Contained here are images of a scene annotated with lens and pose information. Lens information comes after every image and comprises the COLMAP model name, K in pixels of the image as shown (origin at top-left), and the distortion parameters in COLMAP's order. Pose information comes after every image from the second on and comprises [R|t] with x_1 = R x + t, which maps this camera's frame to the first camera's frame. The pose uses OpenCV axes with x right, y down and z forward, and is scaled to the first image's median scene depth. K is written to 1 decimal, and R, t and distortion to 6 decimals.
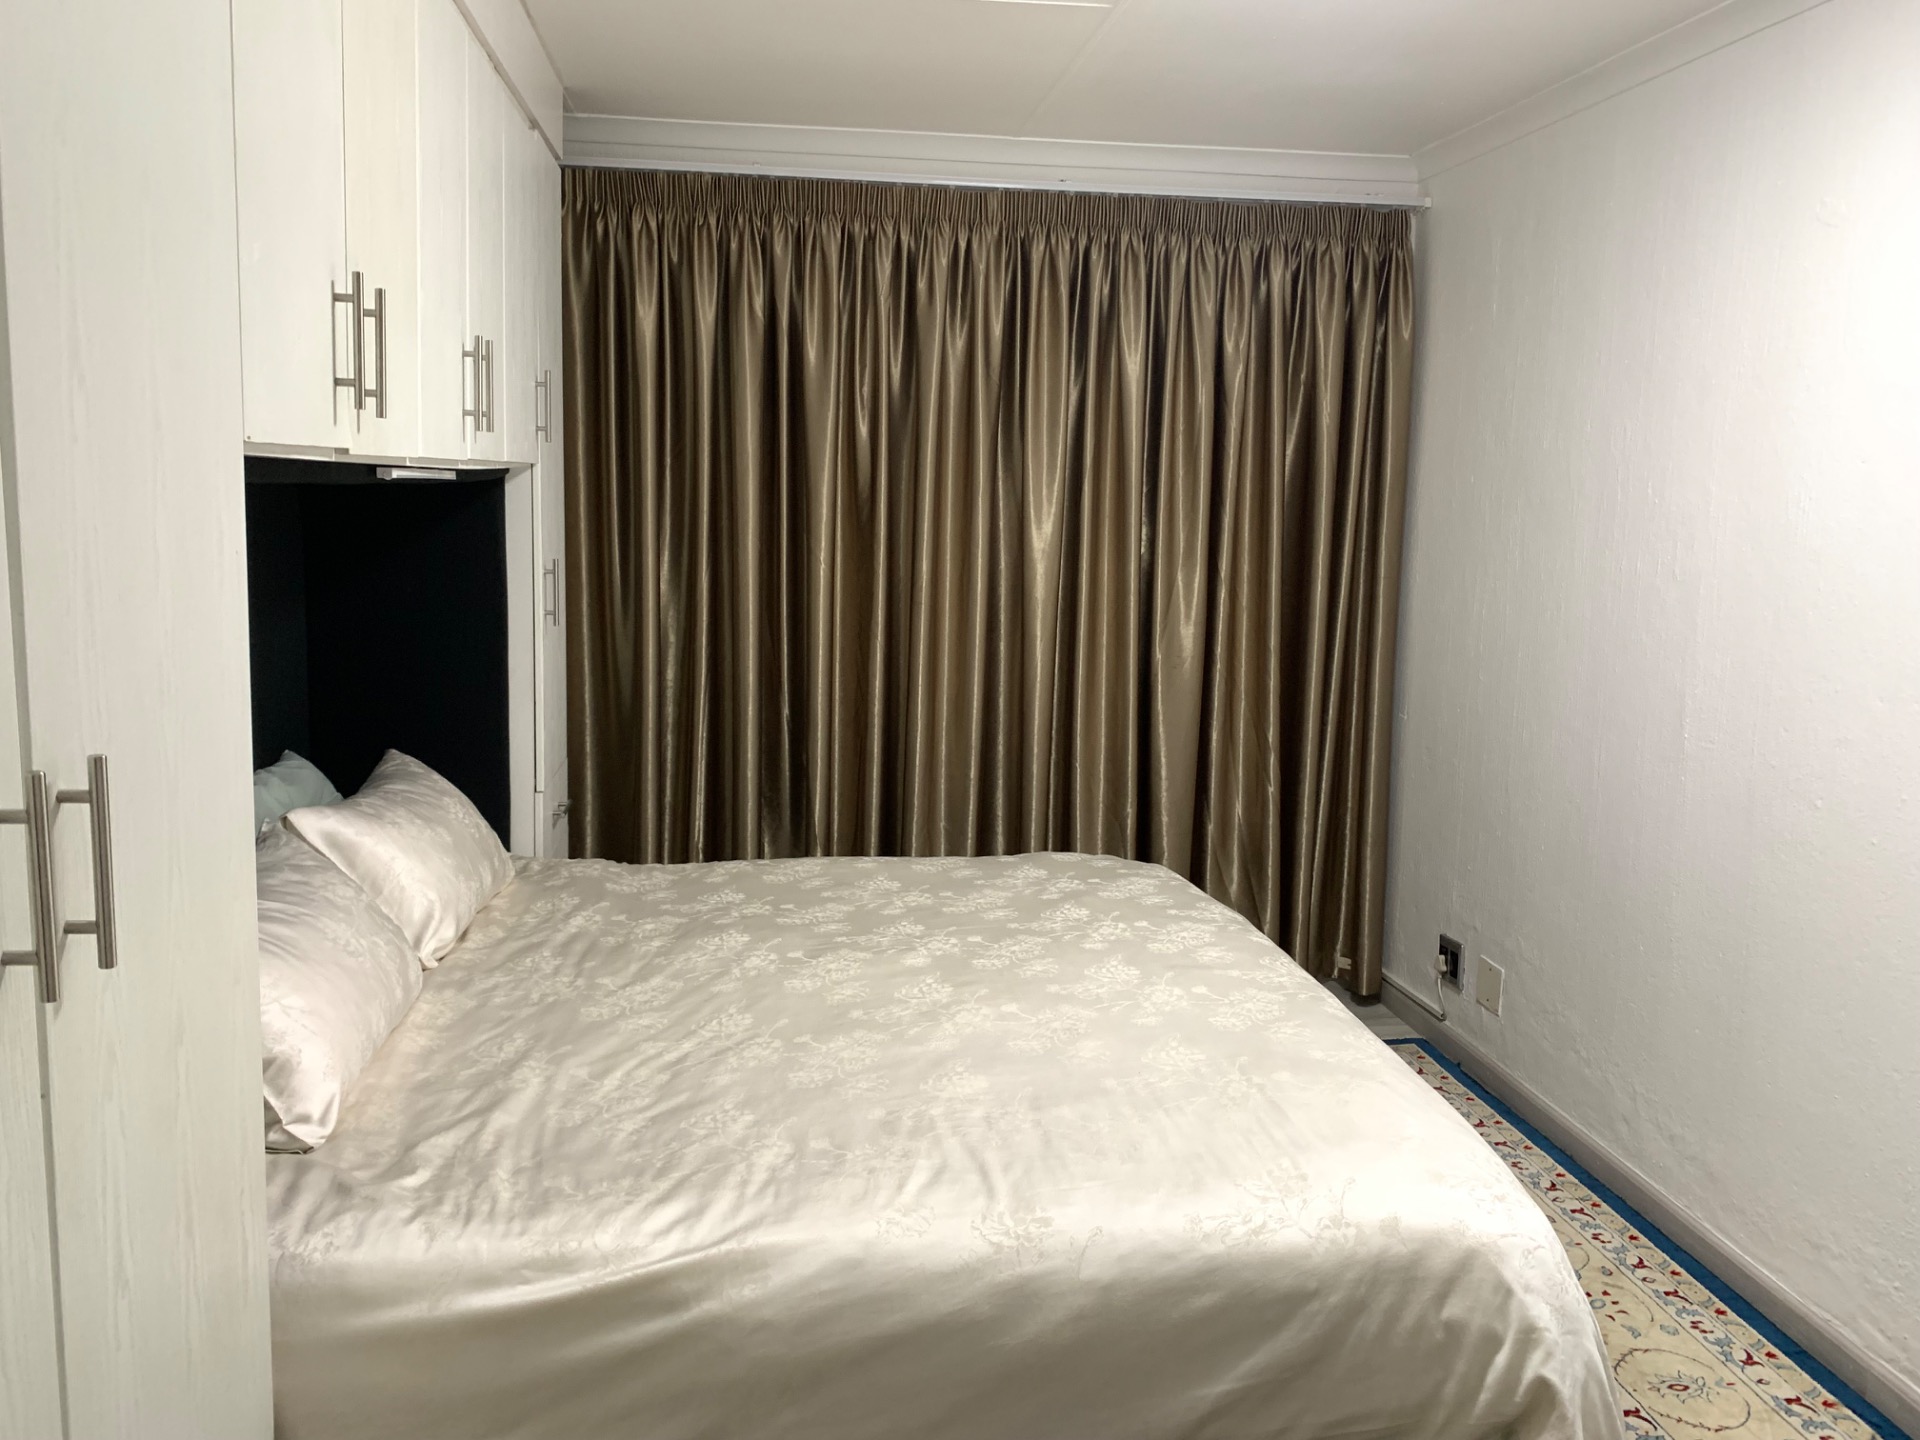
lens RADIAL K [[1462.1, 0, 943.4], [0, 1462.1, 705.1], [0, 0, 1]] dist [0.026138, -0.038382]
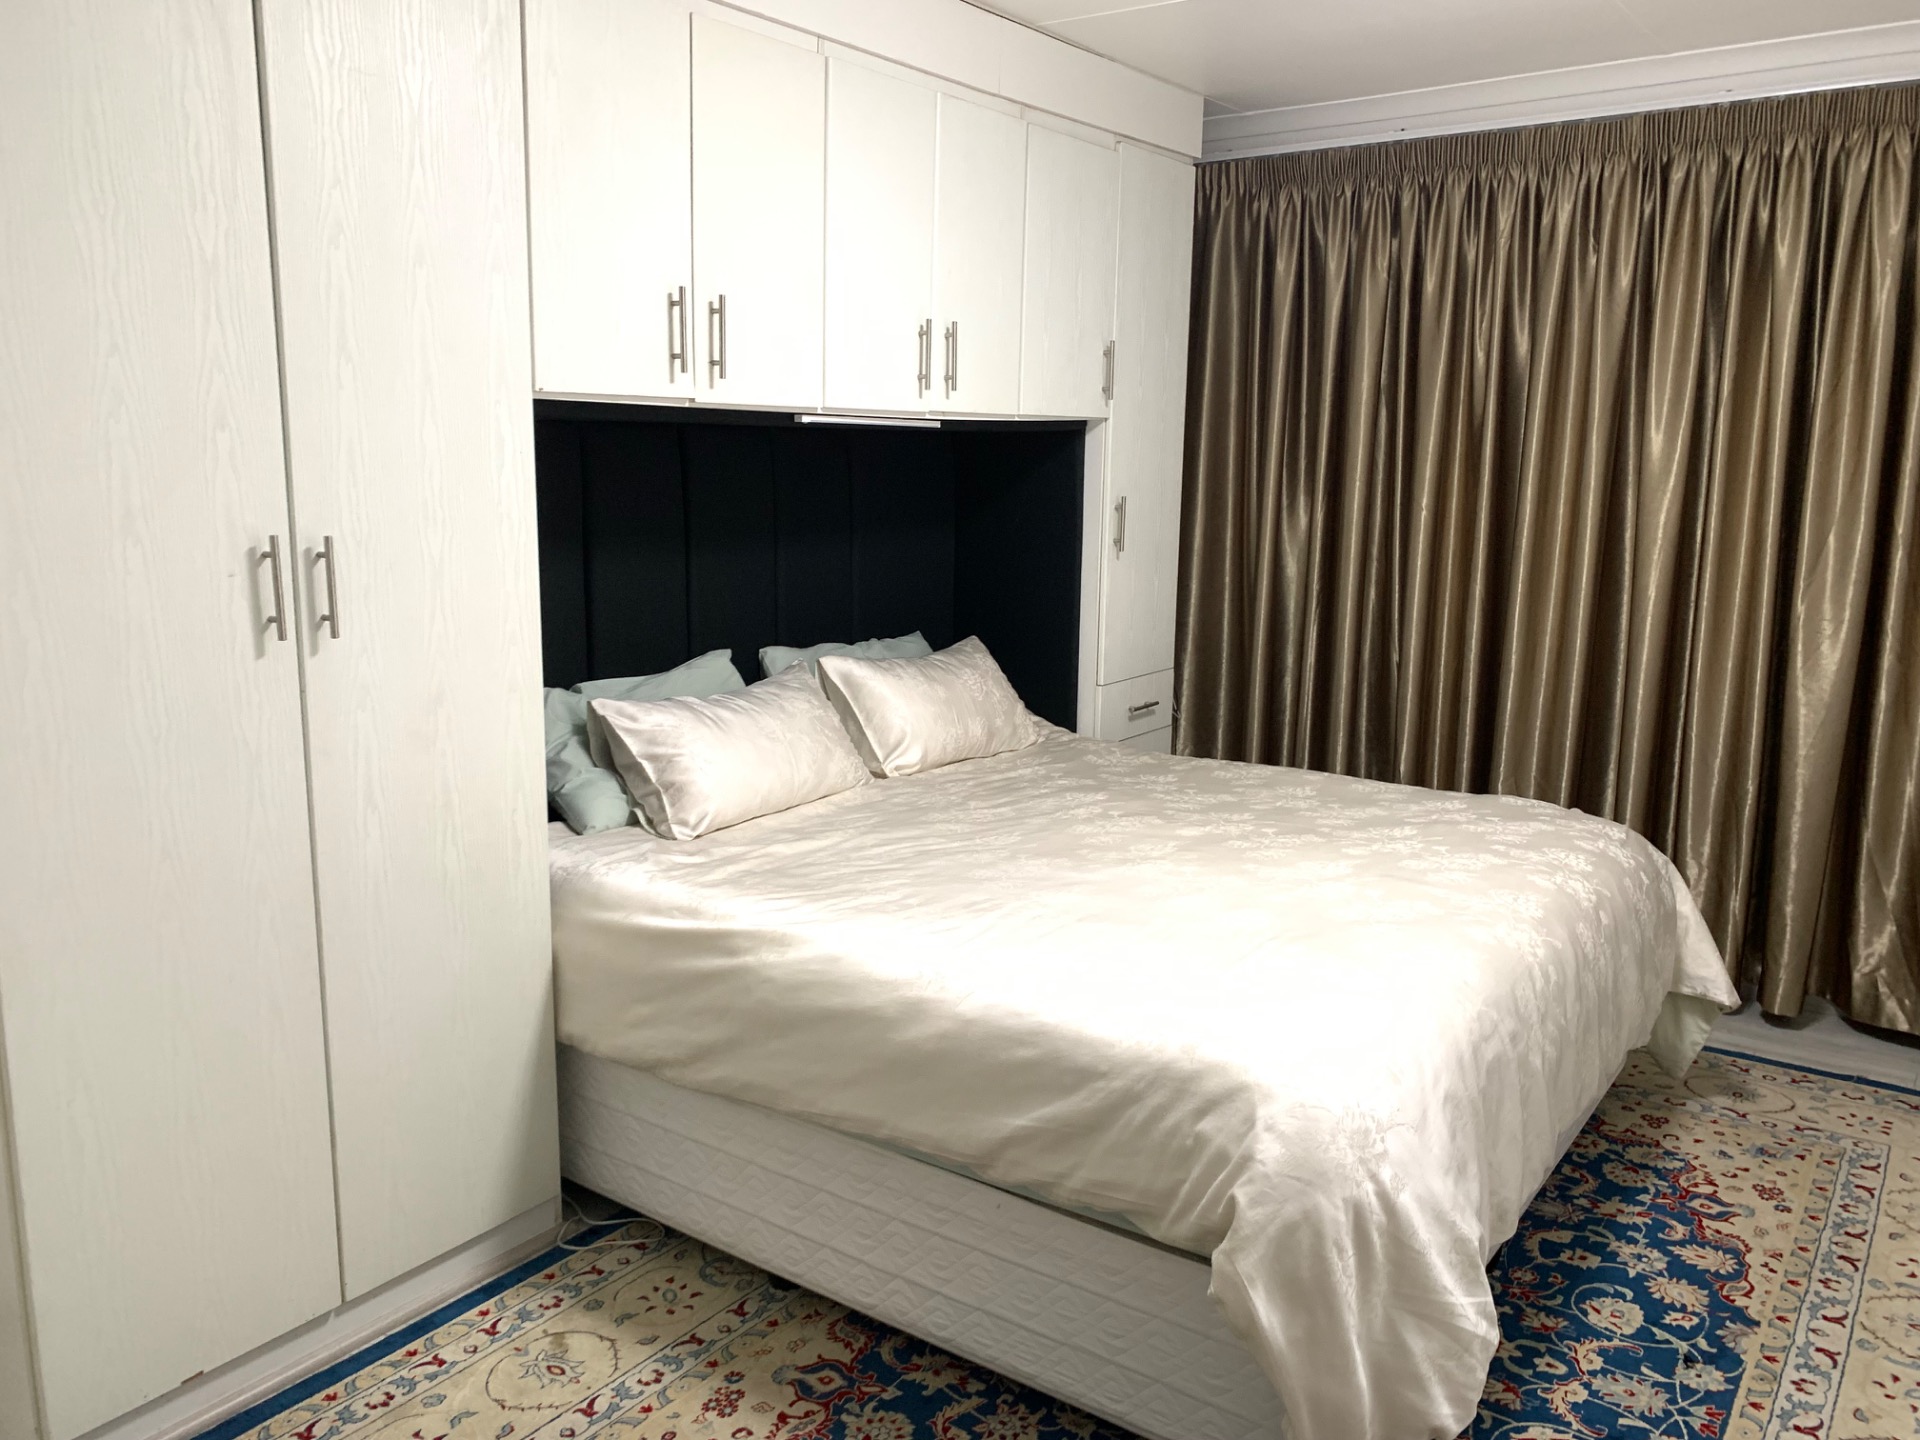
lens RADIAL K [[1462.1, 0, 964.6], [0, 1462.1, 719.2], [0, 0, 1]] dist [0.026138, -0.038382]
pose [[0.725252, 0.109090, -0.679786, 0.596905], [-0.094251, 0.993803, 0.058928, 0.032243], [0.682002, 0.021333, 0.731039, 0.024479]]
